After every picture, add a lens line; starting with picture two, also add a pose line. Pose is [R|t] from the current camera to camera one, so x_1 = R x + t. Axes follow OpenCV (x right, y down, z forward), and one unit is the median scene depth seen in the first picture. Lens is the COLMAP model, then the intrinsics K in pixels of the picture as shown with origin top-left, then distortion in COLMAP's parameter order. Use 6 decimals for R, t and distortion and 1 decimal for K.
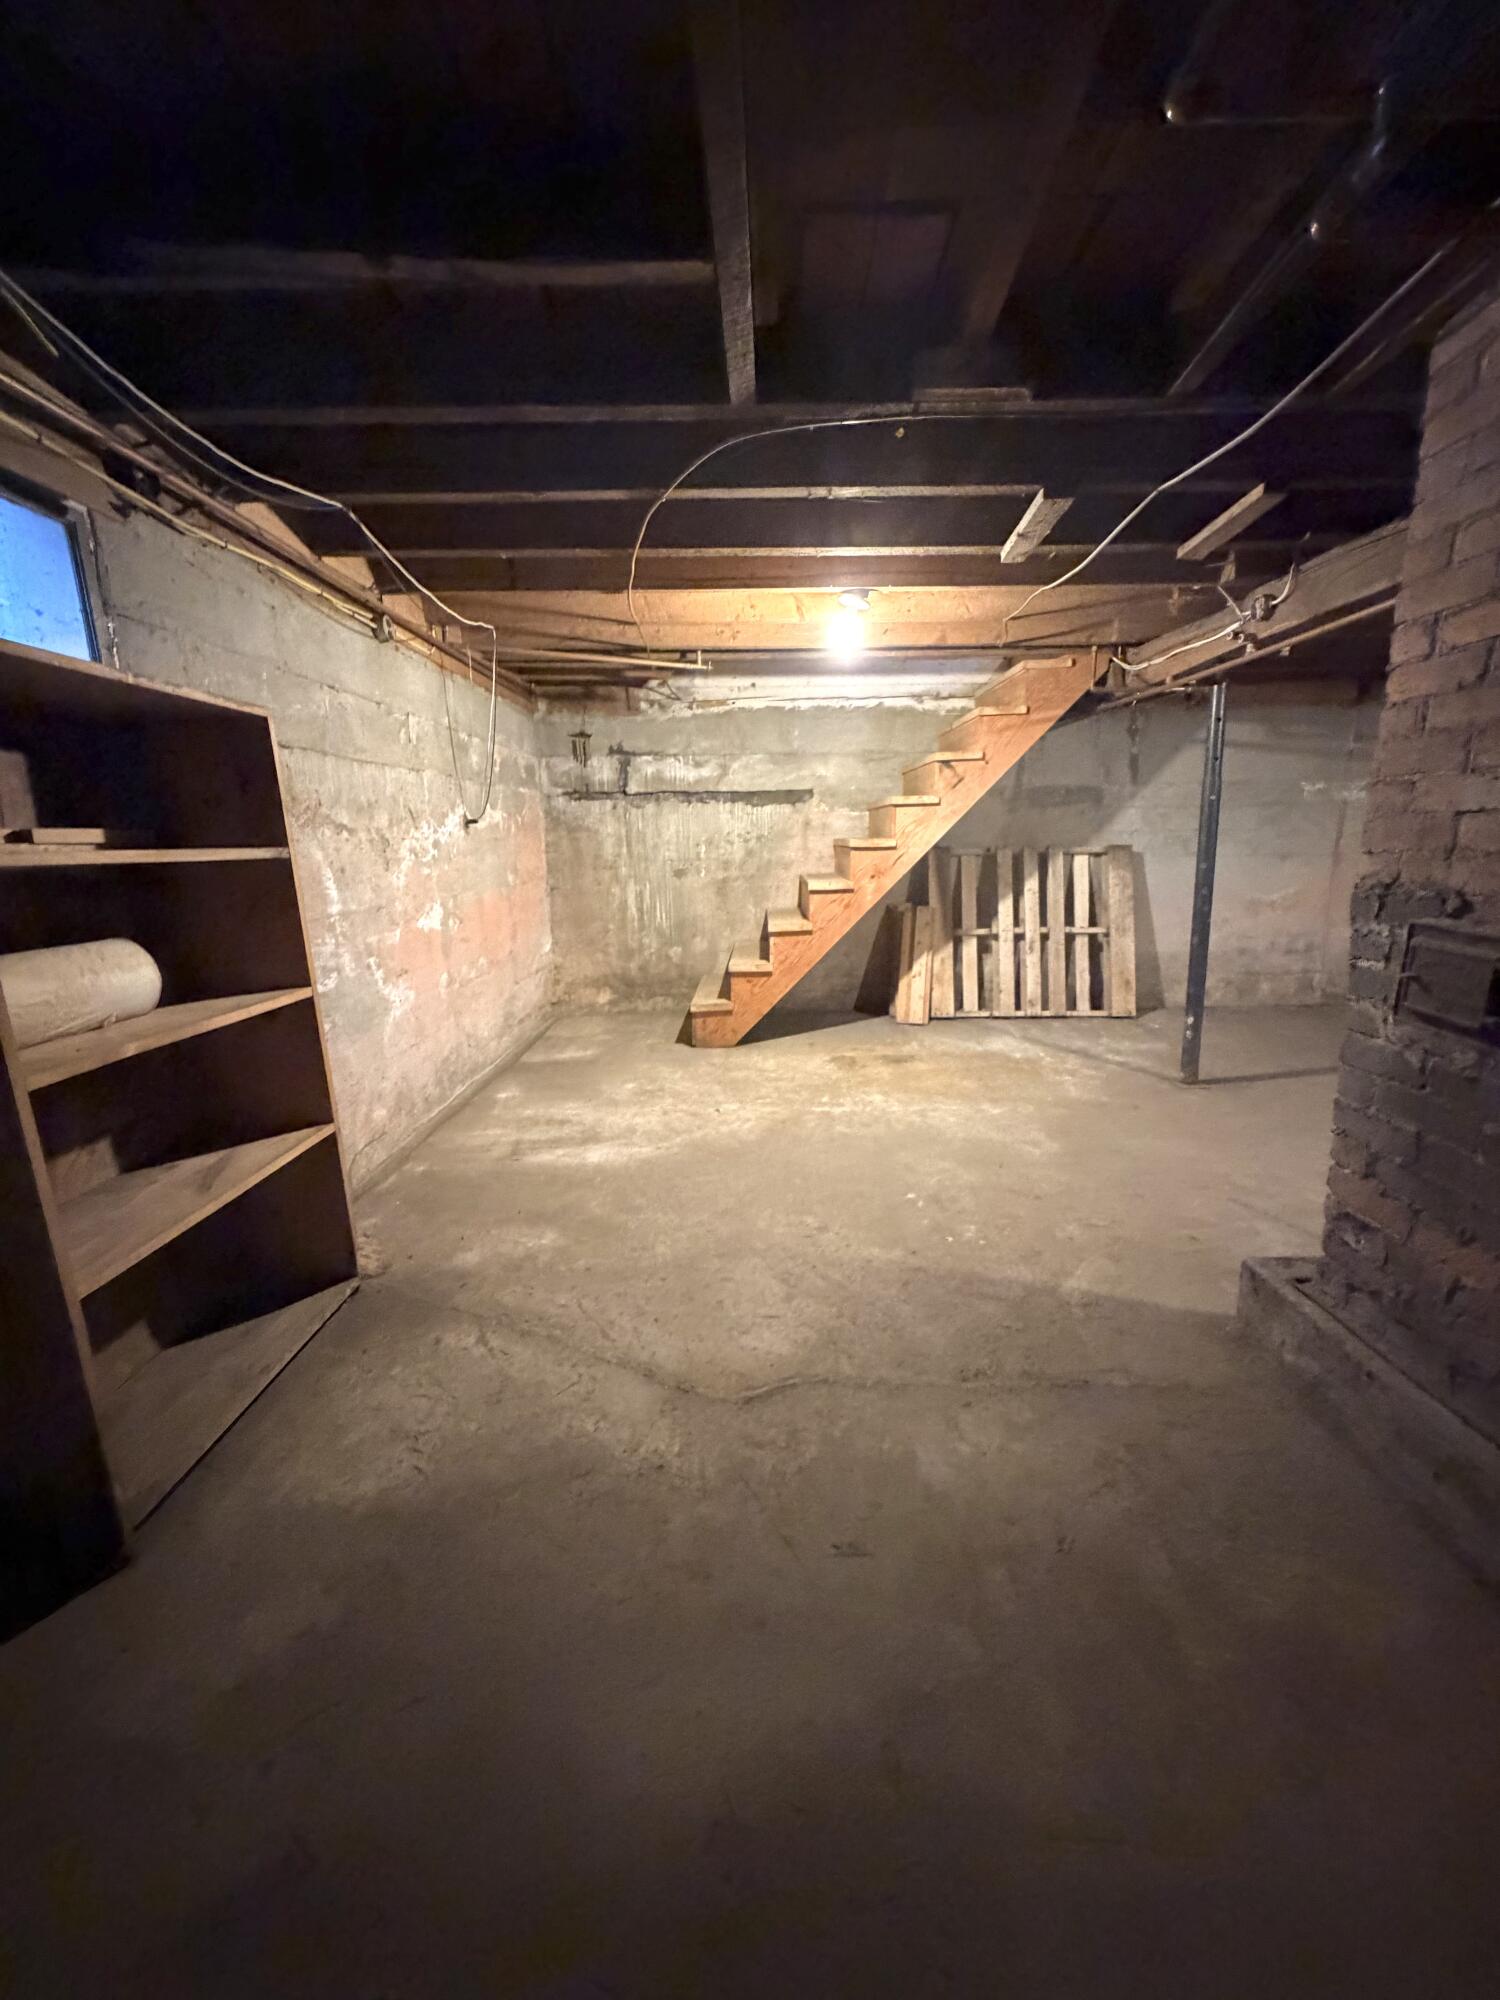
lens RADIAL K [[795.1, 0, 754.6], [0, 795.1, 1001.2], [0, 0, 1]] dist [0.000809, -0.000121]
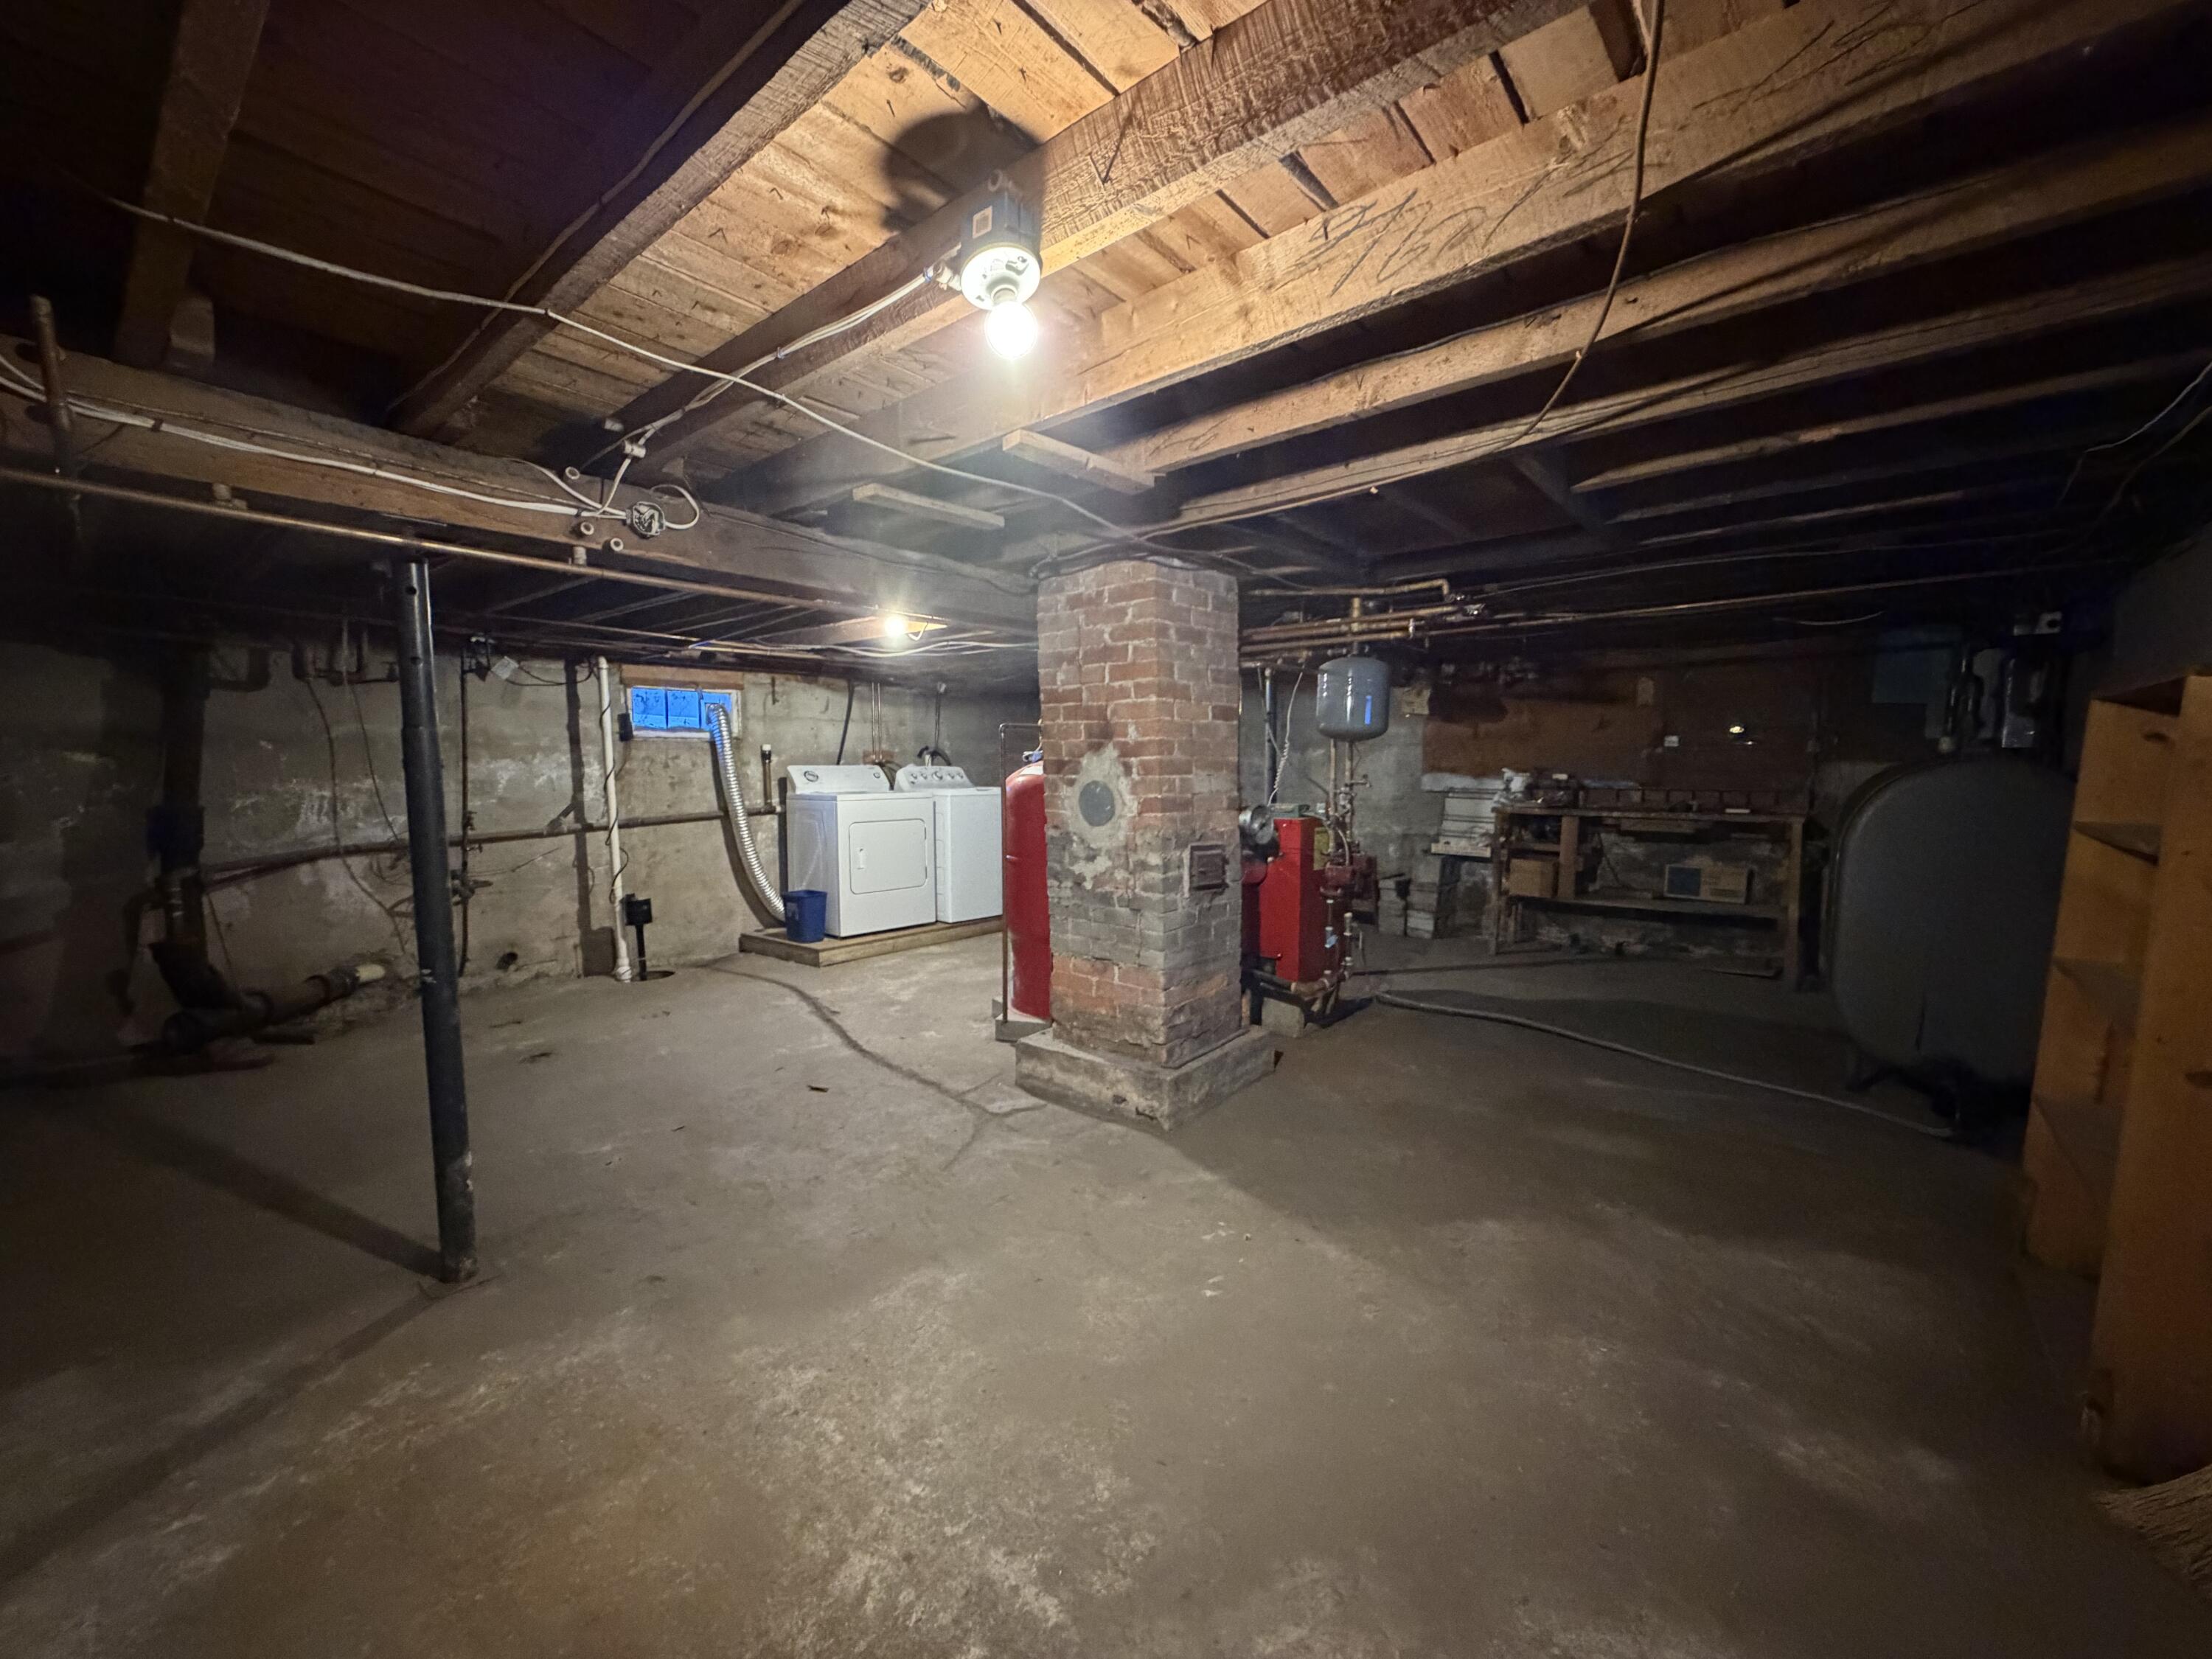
lens RADIAL K [[879.4, 0, 1102.3], [0, 879.4, 837.0], [0, 0, 1]] dist [0.000809, -0.000121]
pose [[-0.781927, -0.030157, 0.622641, -0.276189], [0.141666, 0.964098, 0.224603, -0.448491], [-0.607060, 0.263830, -0.749581, 1.903869]]
